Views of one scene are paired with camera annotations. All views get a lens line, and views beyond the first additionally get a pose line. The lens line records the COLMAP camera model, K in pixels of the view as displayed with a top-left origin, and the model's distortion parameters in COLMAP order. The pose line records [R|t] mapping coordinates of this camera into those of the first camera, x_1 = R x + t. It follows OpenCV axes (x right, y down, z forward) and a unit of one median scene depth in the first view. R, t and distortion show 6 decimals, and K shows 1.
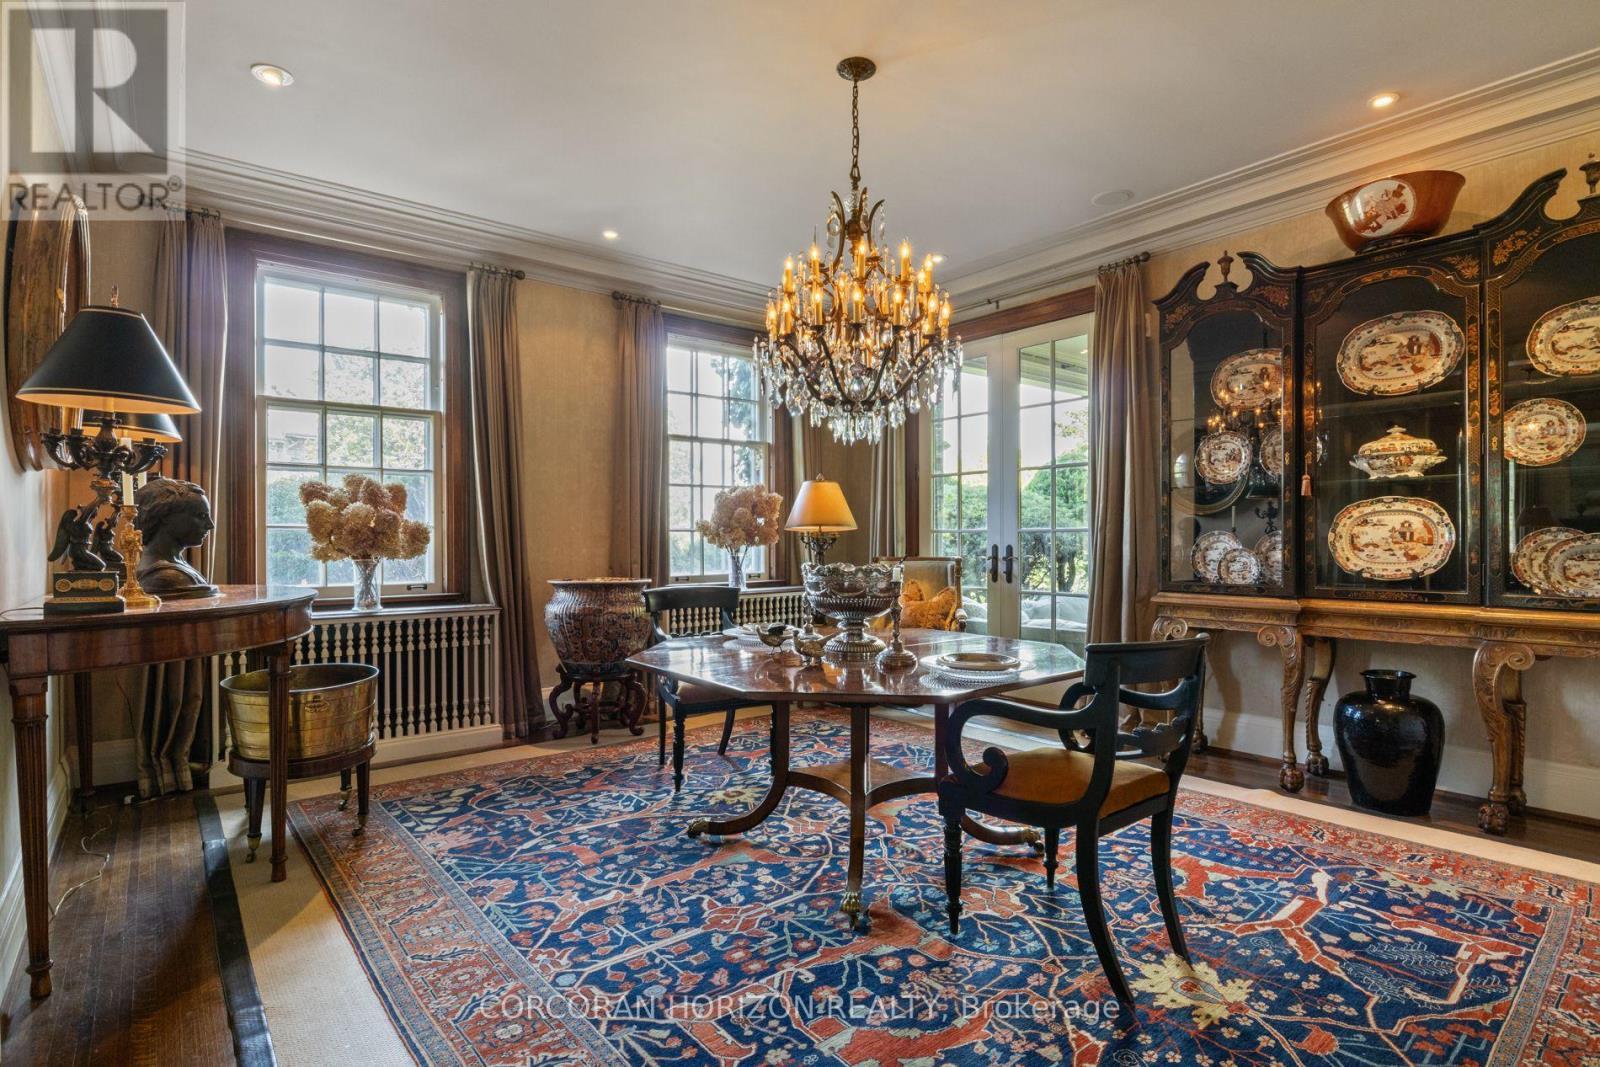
lens RADIAL K [[790.1, 0, 801.3], [0, 790.1, 536.0], [0, 0, 1]] dist [-0.028745, -0.000080]
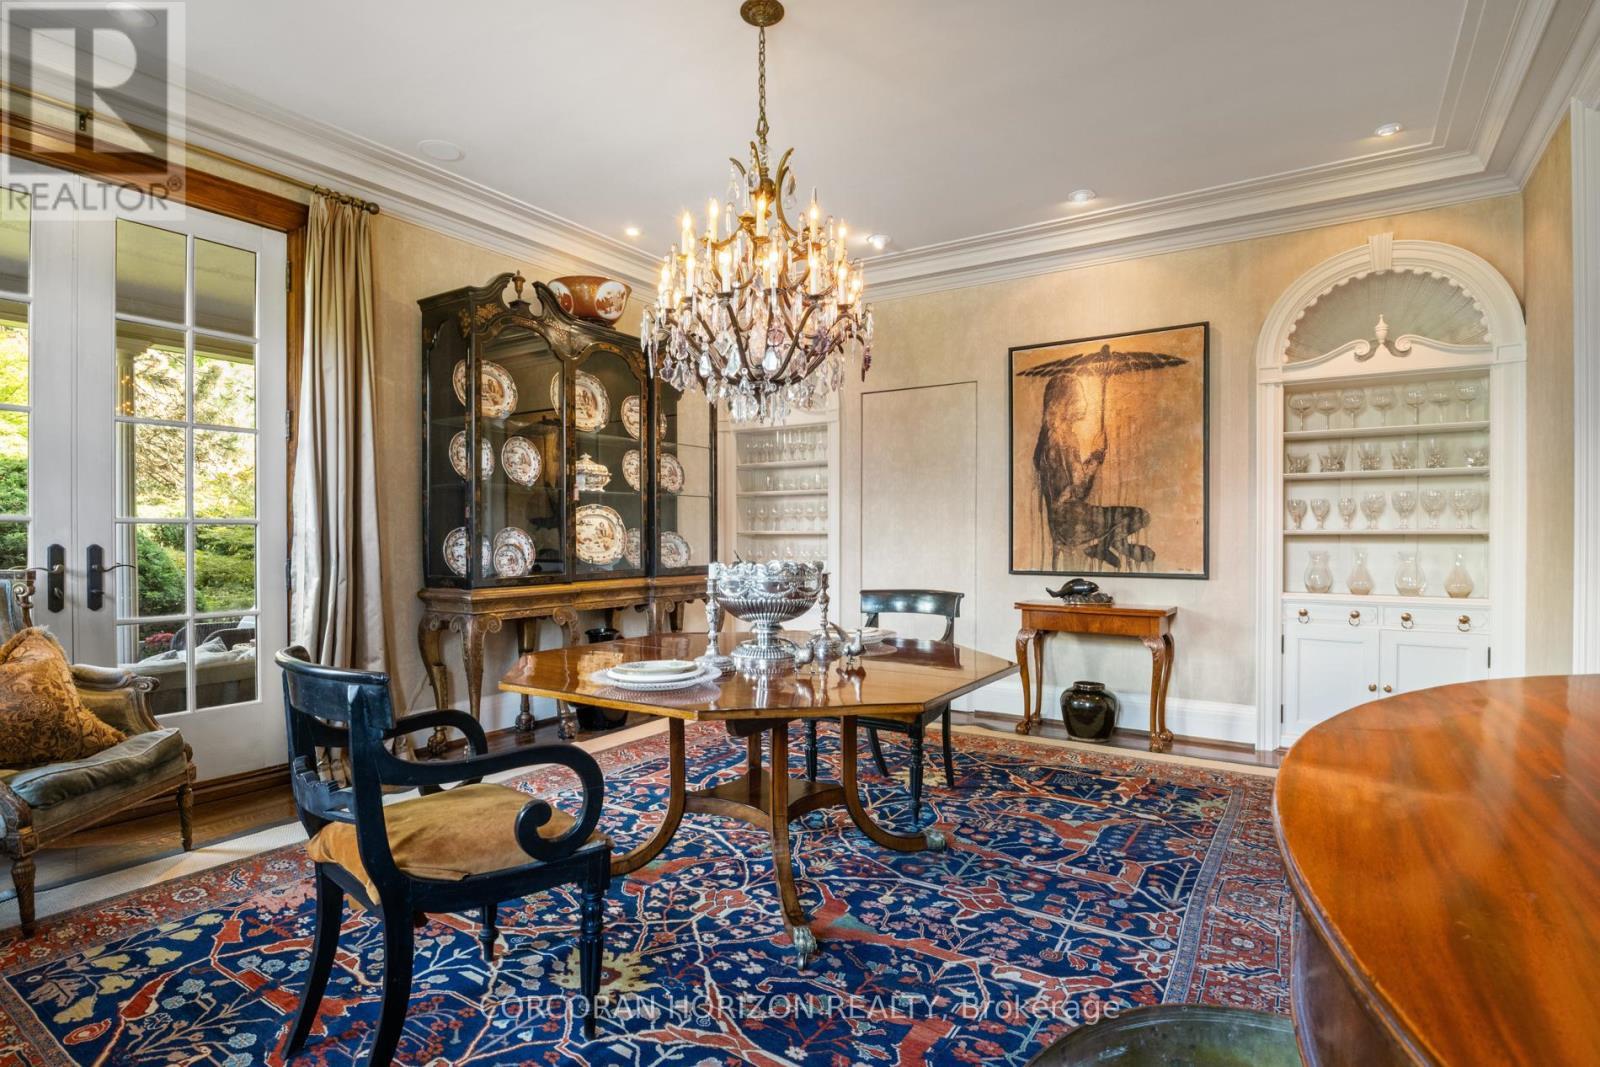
lens RADIAL K [[790.1, 0, 802.8], [0, 790.1, 536.6], [0, 0, 1]] dist [-0.028745, -0.000080]
pose [[-0.295218, -0.000792, 0.955430, -0.935797], [0.000428, 0.999999, 0.000962, 0.007205], [-0.955430, 0.000693, -0.295218, 1.420460]]
